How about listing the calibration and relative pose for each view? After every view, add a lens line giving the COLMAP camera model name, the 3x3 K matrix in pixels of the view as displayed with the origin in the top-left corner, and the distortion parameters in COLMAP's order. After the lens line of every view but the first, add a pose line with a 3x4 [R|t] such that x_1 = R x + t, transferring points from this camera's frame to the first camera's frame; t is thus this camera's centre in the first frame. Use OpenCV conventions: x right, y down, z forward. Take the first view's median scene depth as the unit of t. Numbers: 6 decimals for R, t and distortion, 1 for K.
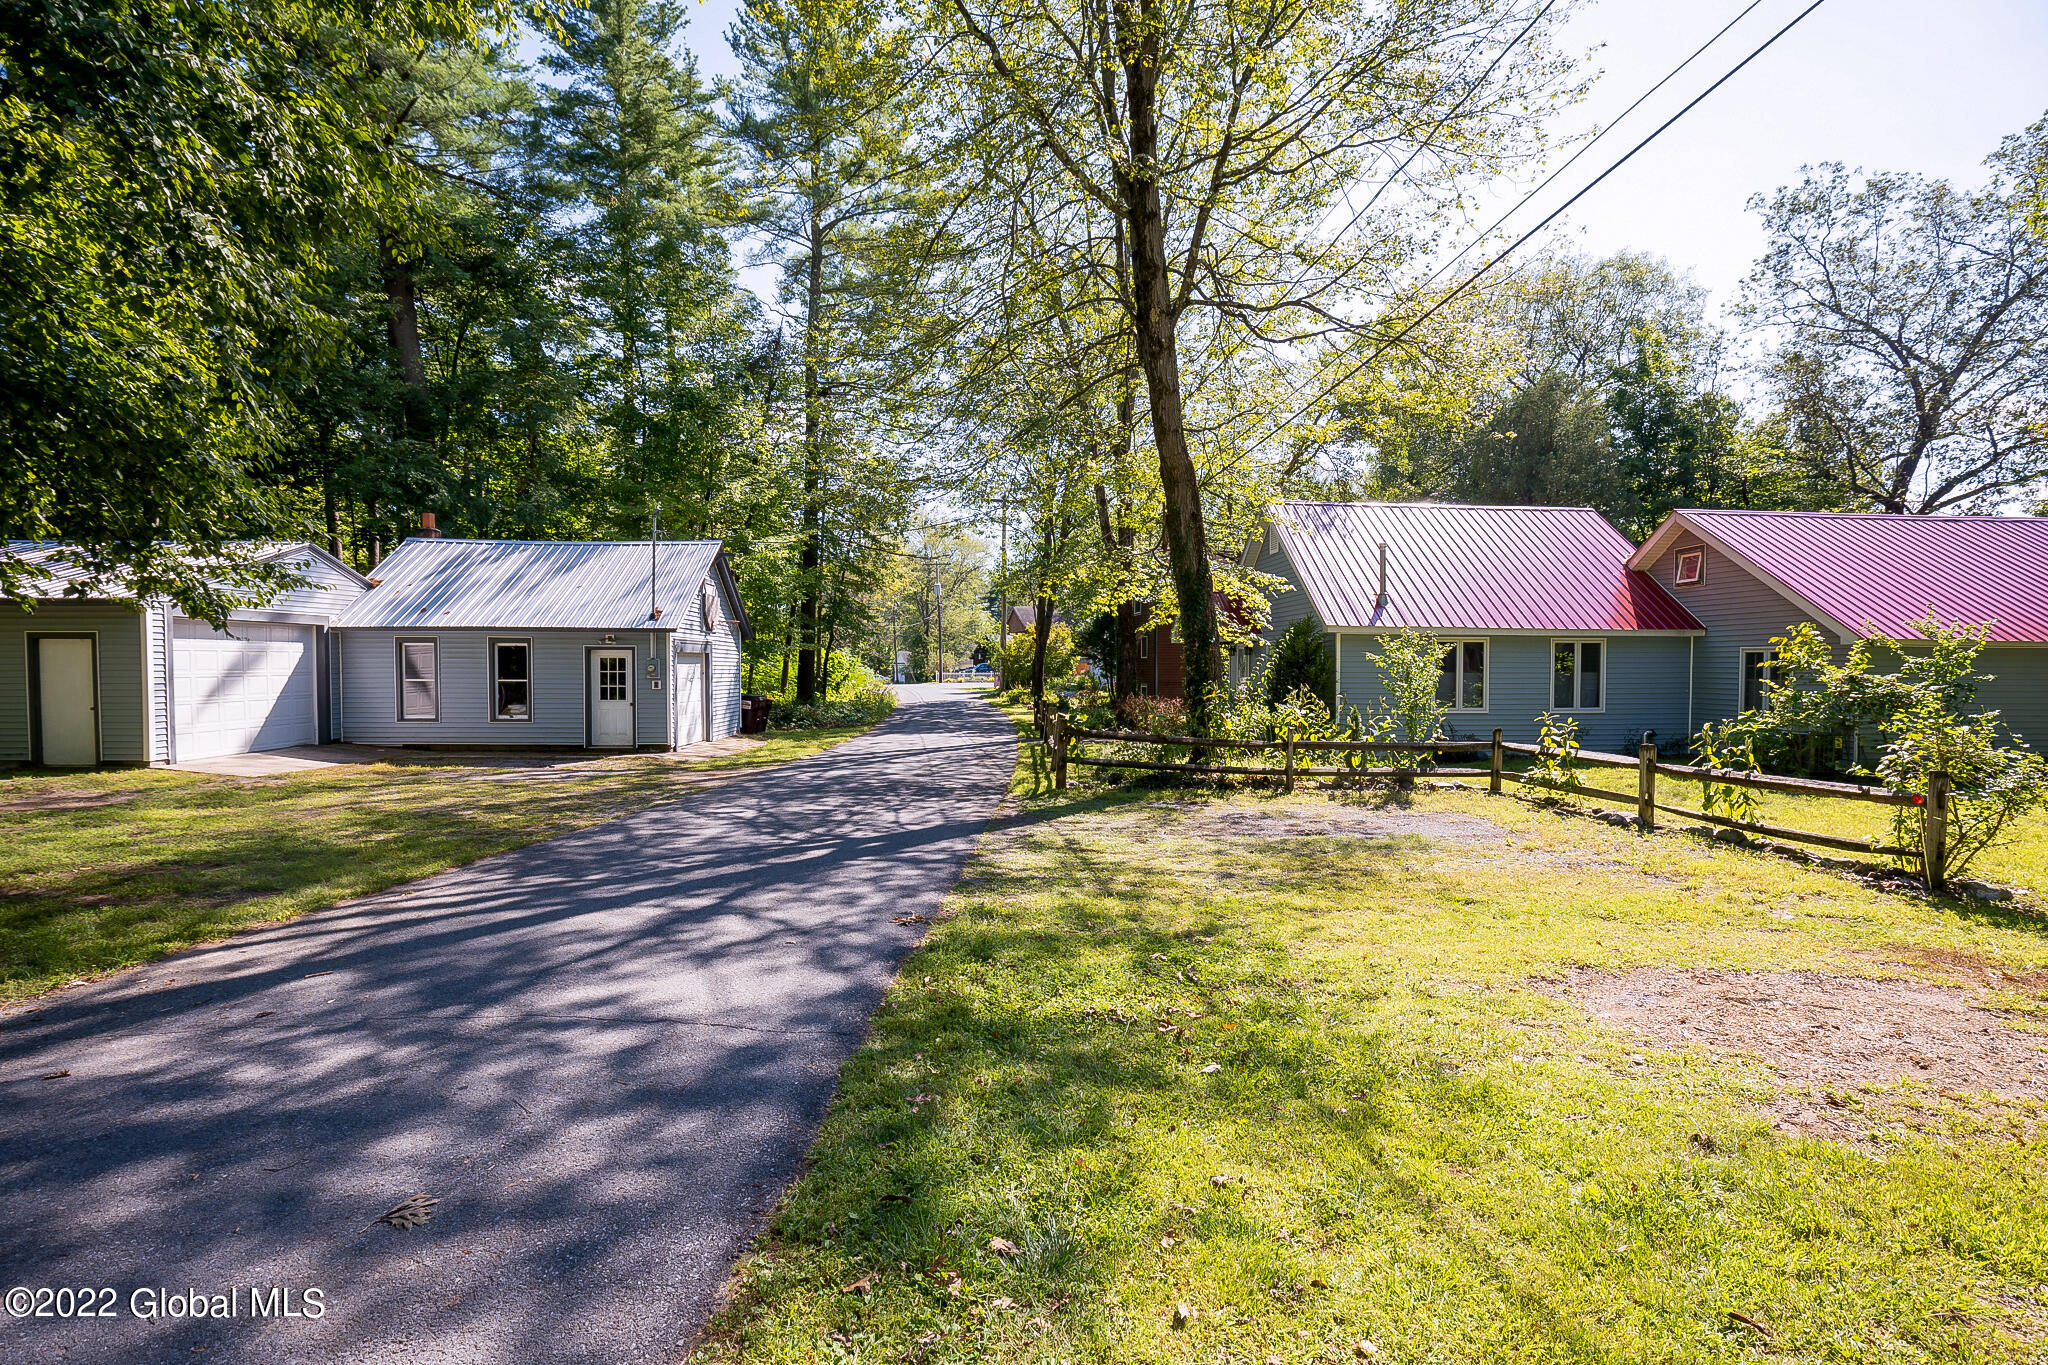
lens RADIAL K [[954.8, 0, 1024.0], [0, 954.8, 682.5], [0, 0, 1]] dist [-0.000189, 0.000038]
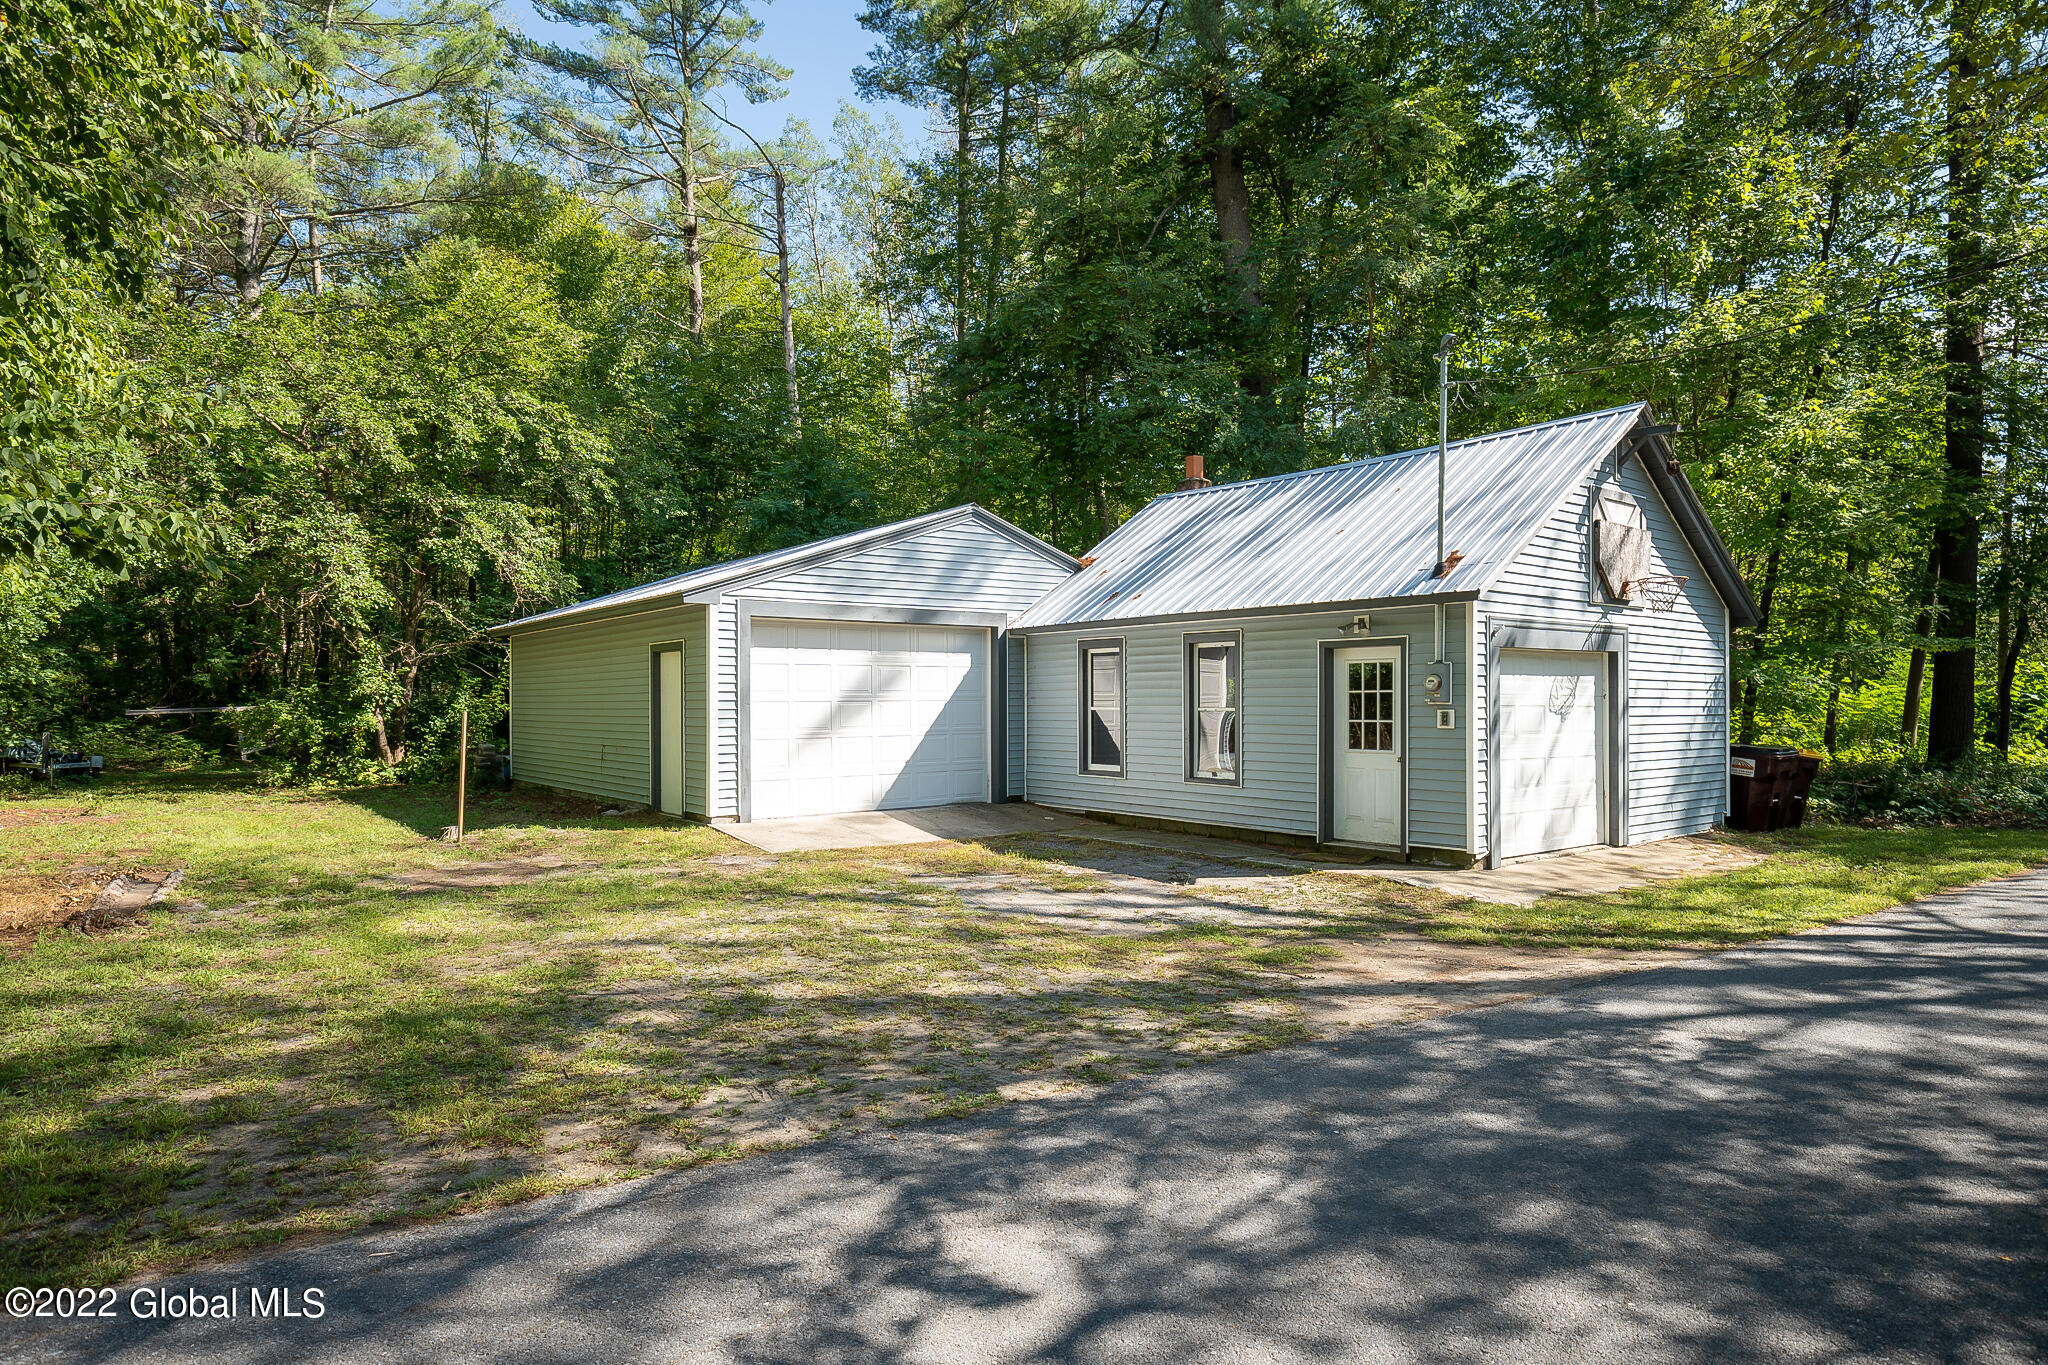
lens RADIAL K [[1166.6, 0, 1024.0], [0, 1166.6, 682.5], [0, 0, 1]] dist [-0.001136, -0.000165]
pose [[0.583495, -0.017127, -0.811936, -0.049364], [-0.011178, 0.999513, -0.029117, 0.003336], [0.812040, 0.026066, 0.583020, 0.508121]]
